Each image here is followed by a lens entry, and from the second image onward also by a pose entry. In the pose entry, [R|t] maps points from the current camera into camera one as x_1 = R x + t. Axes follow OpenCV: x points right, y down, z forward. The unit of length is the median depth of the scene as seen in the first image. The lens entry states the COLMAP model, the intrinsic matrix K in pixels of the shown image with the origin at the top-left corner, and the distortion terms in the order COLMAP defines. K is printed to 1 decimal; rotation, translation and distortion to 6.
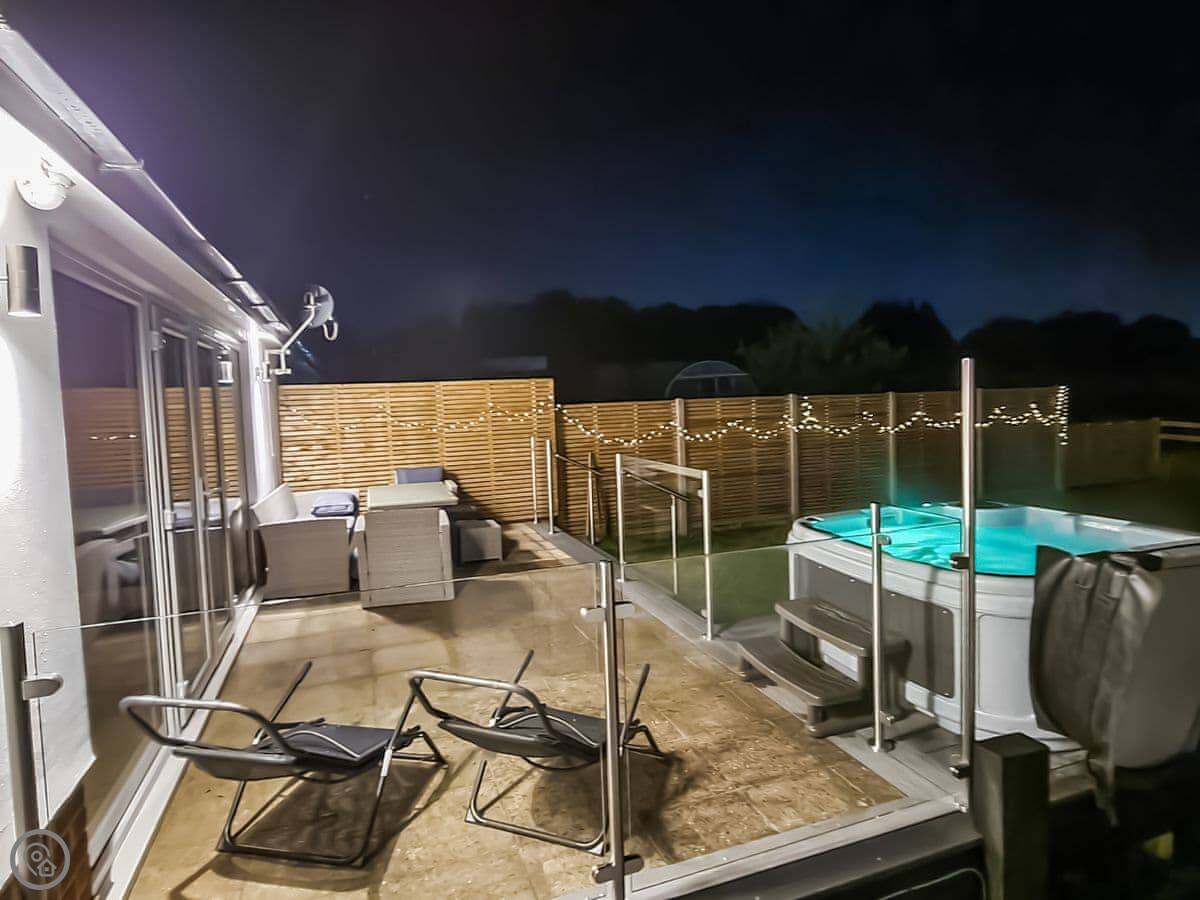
lens RADIAL K [[688.7, 0, 600.5], [0, 688.7, 434.9], [0, 0, 1]] dist [-0.000703, 0.000448]
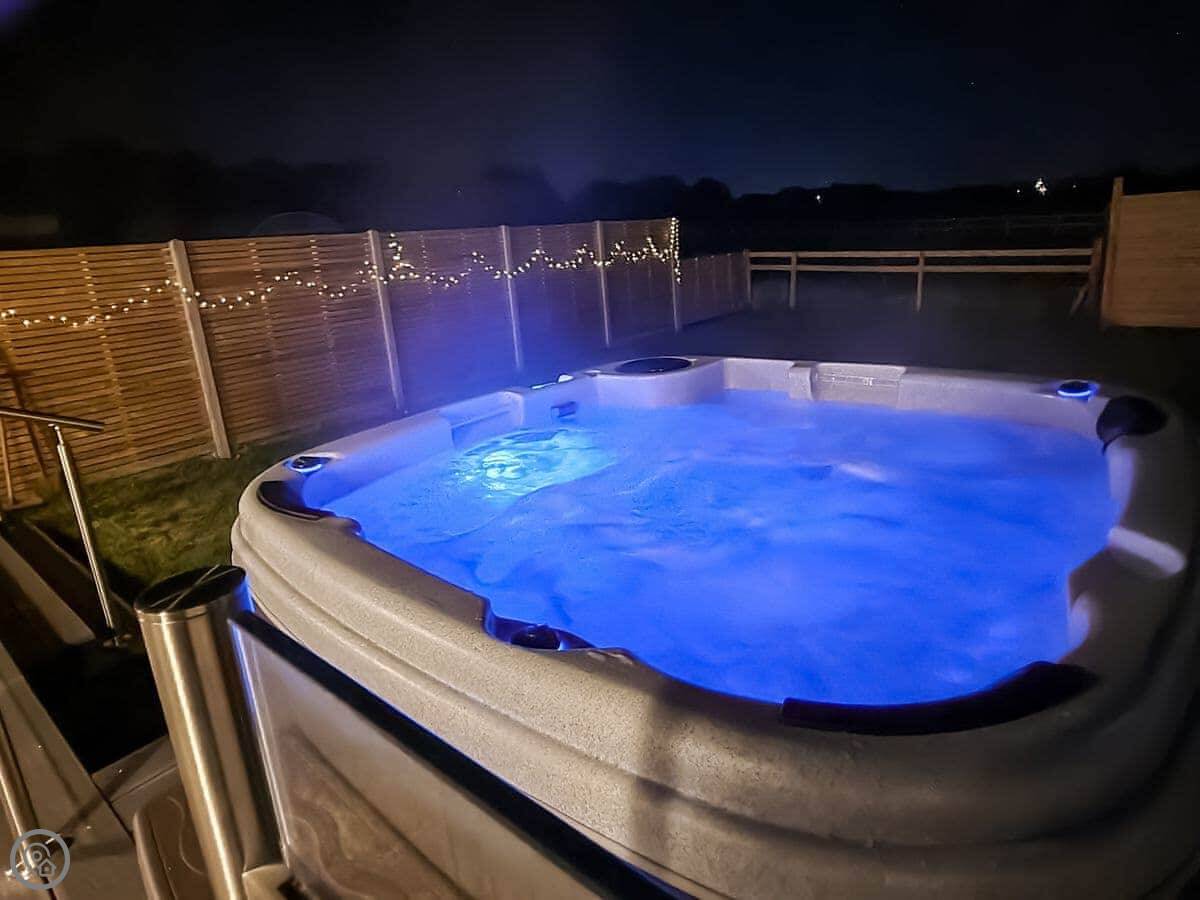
lens RADIAL K [[688.7, 0, 600.5], [0, 688.7, 434.9], [0, 0, 1]] dist [-0.000703, 0.000448]
pose [[0.866752, -0.174845, 0.467087, 0.116189], [0.083503, 0.974190, 0.209717, 0.017037], [-0.491700, -0.142769, 0.858981, 0.249971]]
